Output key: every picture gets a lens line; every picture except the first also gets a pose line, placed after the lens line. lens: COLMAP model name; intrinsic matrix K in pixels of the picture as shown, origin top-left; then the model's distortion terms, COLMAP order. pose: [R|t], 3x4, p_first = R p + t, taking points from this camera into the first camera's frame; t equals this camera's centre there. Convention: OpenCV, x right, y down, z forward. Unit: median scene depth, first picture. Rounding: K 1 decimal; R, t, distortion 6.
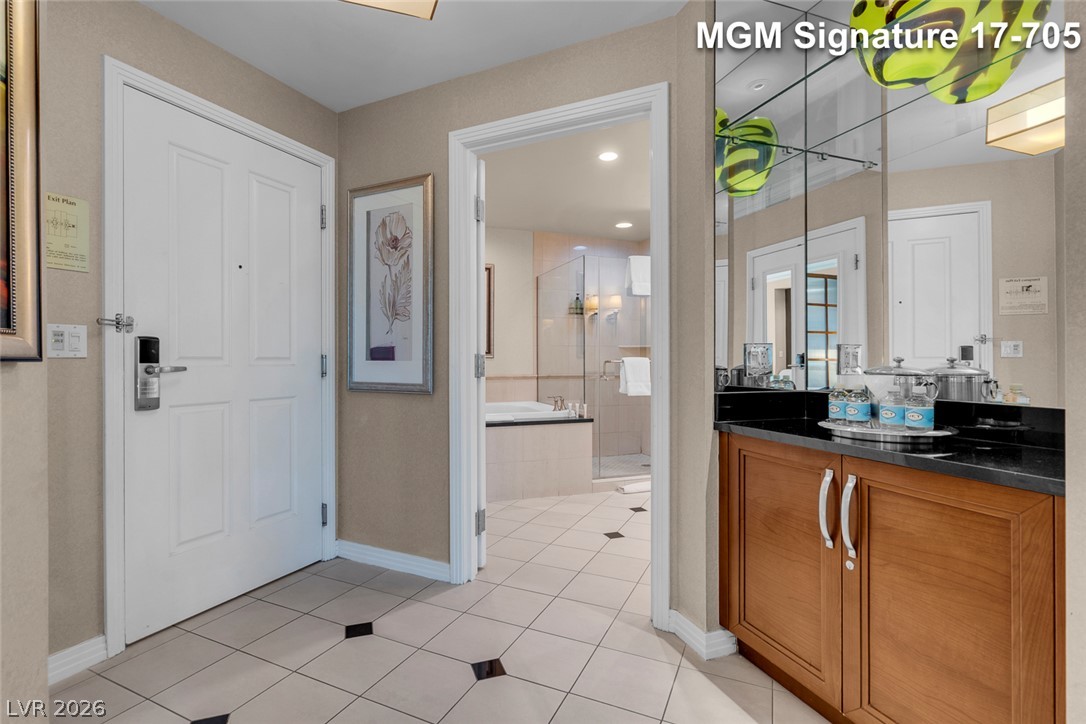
lens RADIAL K [[502.3, 0, 538.6], [0, 502.3, 360.6], [0, 0, 1]] dist [-0.002447, 0.000225]
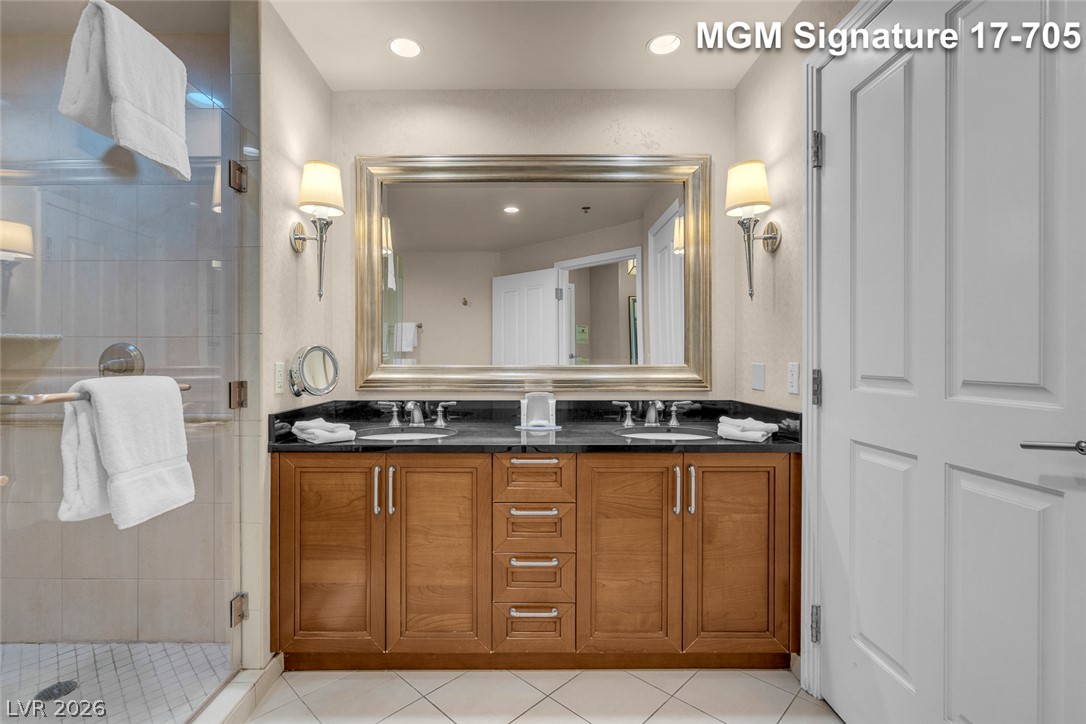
lens RADIAL K [[500.6, 0, 524.6], [0, 500.6, 358.9], [0, 0, 1]] dist [-0.002075, 0.000462]
pose [[0.336140, 0.000701, 0.941812, 0.010494], [-0.000083, 1.000000, -0.000715, -0.028043], [-0.941812, 0.000162, 0.336140, 1.229731]]
